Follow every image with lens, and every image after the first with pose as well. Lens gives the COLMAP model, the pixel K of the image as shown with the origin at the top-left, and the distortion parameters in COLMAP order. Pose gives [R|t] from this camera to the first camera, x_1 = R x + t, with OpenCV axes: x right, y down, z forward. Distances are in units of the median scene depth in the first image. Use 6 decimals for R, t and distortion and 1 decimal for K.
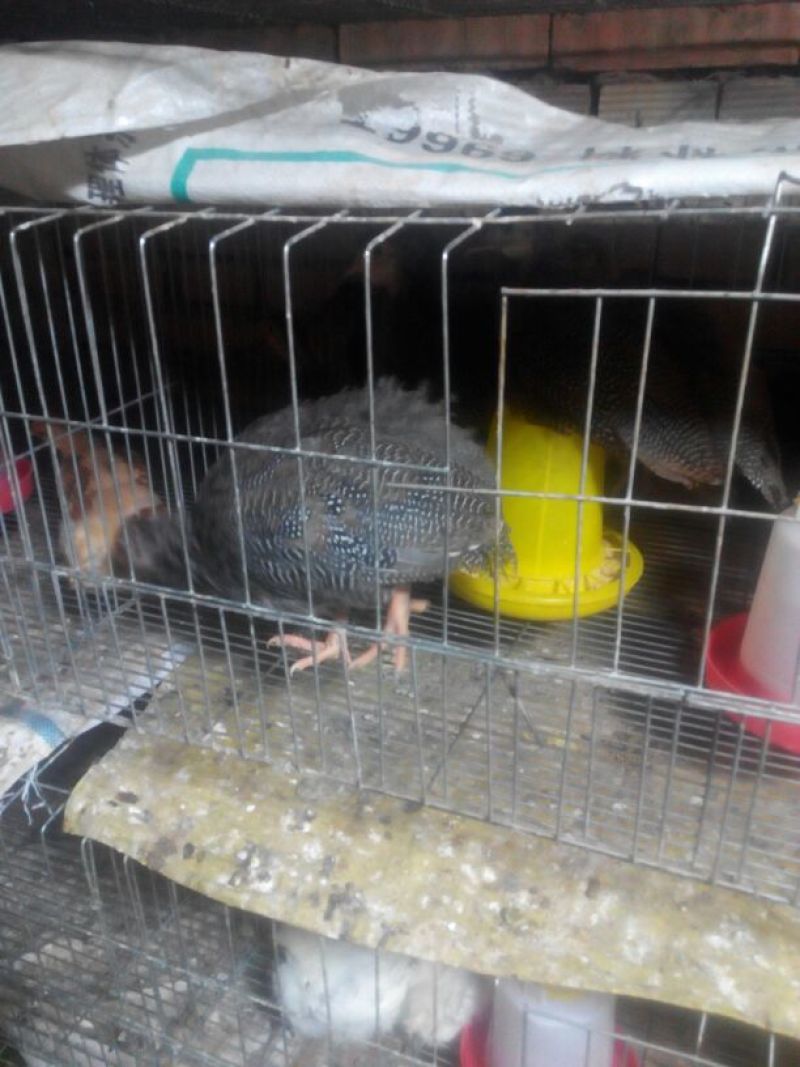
lens RADIAL K [[930.1, 0, 396.2], [0, 930.1, 535.9], [0, 0, 1]] dist [0.017612, -0.037507]
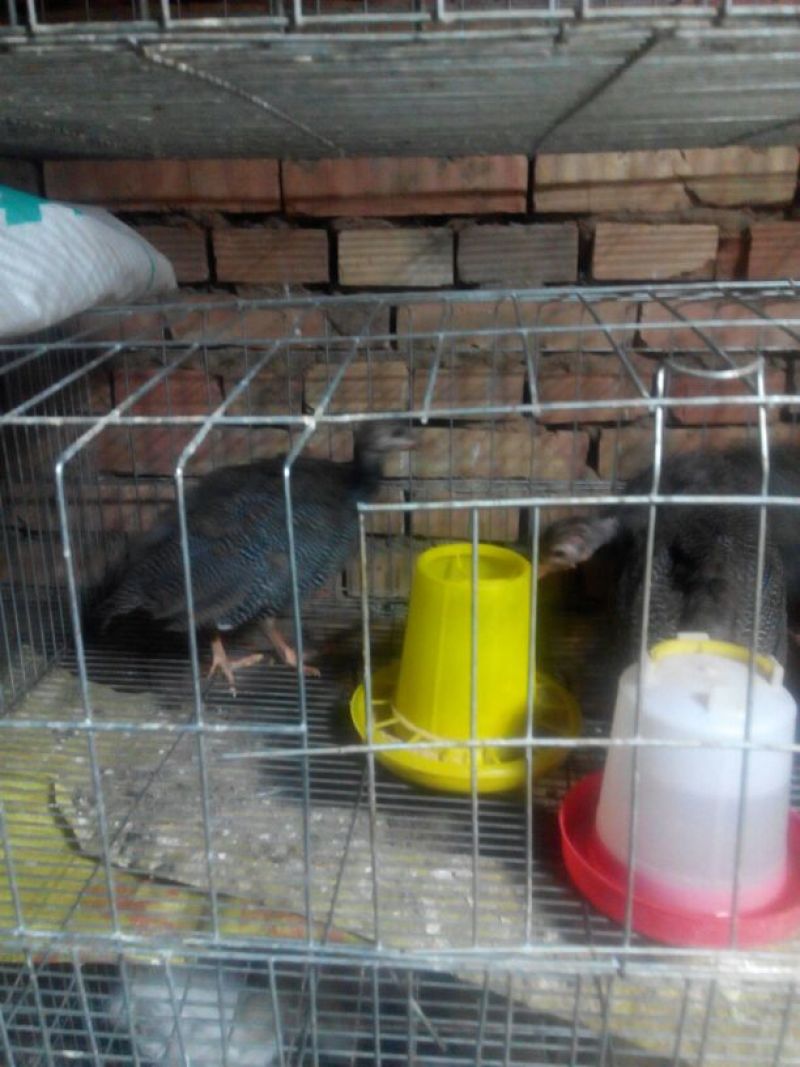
lens RADIAL K [[930.1, 0, 402.0], [0, 930.1, 533.4], [0, 0, 1]] dist [0.017612, -0.037507]
pose [[0.942449, -0.096103, 0.320242, -0.056697], [0.131484, 0.987160, -0.090708, -0.084588], [-0.307412, 0.127594, 0.942983, 0.122495]]
